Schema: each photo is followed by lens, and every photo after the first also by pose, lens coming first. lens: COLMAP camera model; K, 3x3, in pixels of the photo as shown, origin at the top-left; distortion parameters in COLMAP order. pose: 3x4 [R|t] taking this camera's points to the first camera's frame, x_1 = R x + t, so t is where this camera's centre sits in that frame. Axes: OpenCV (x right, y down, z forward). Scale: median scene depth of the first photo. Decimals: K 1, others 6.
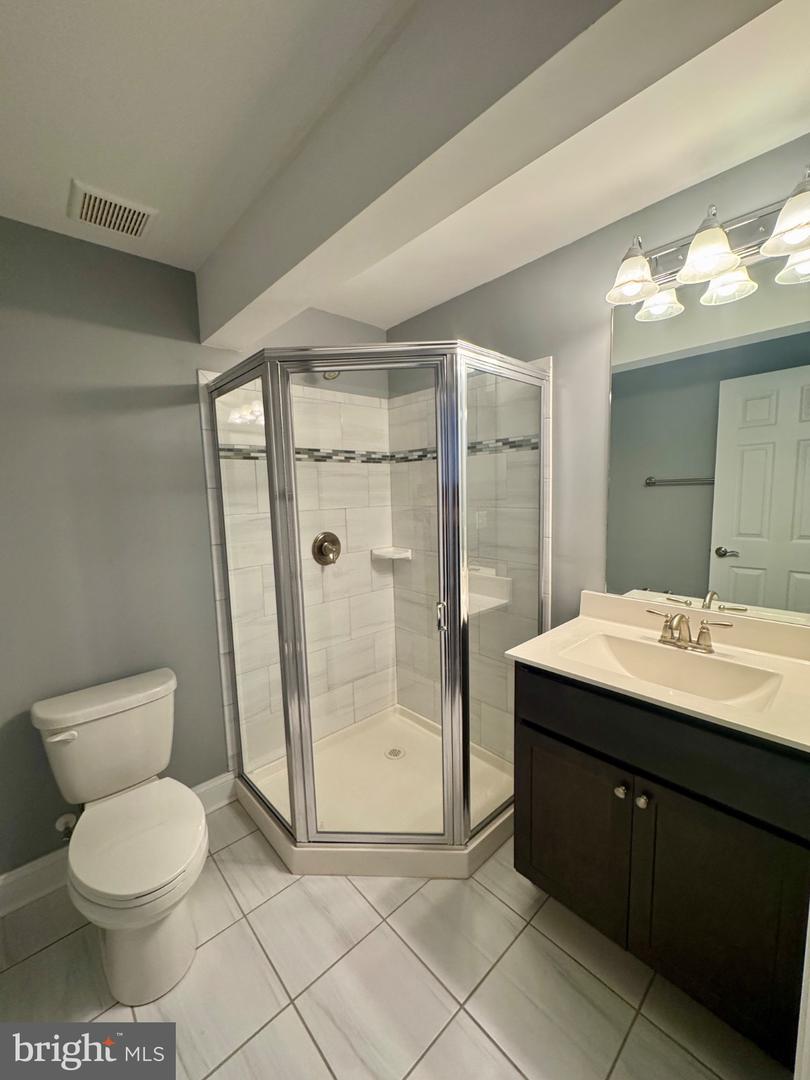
lens RADIAL K [[435.5, 0, 405.2], [0, 435.5, 538.5], [0, 0, 1]] dist [-0.004790, 0.000059]
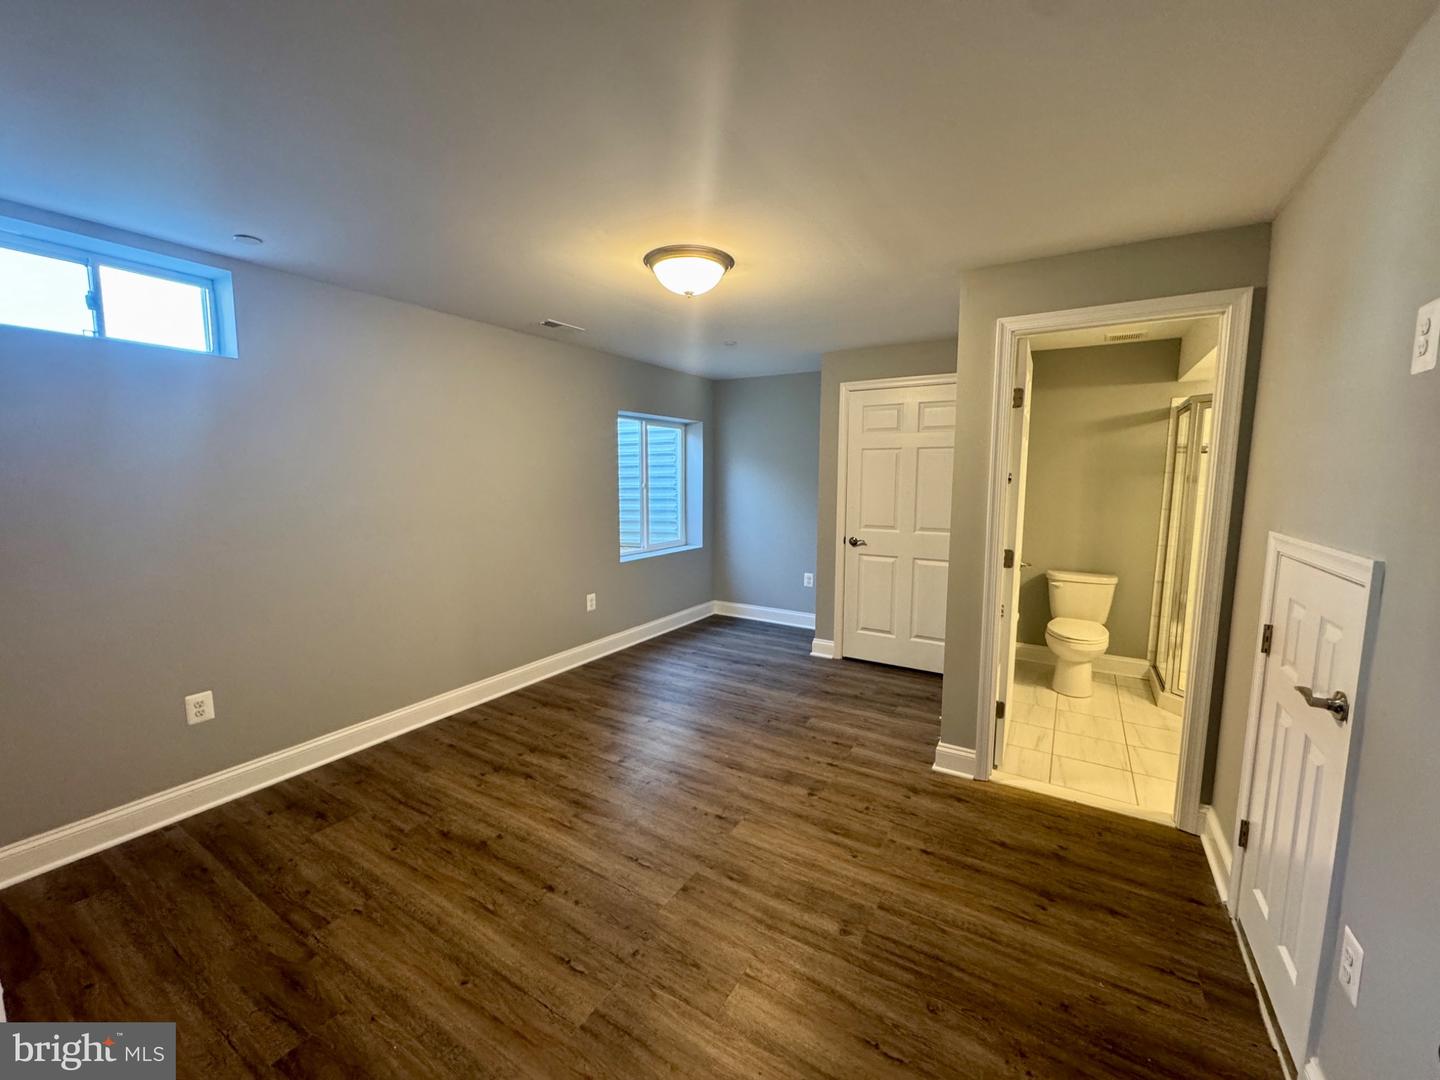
lens RADIAL K [[580.7, 0, 708.5], [0, 580.7, 535.5], [0, 0, 1]] dist [-0.004790, 0.000059]
pose [[0.274964, 0.136143, -0.951767, 1.119054], [-0.115764, 0.987410, 0.107798, 0.071426], [0.954460, 0.080539, 0.287263, -1.158288]]
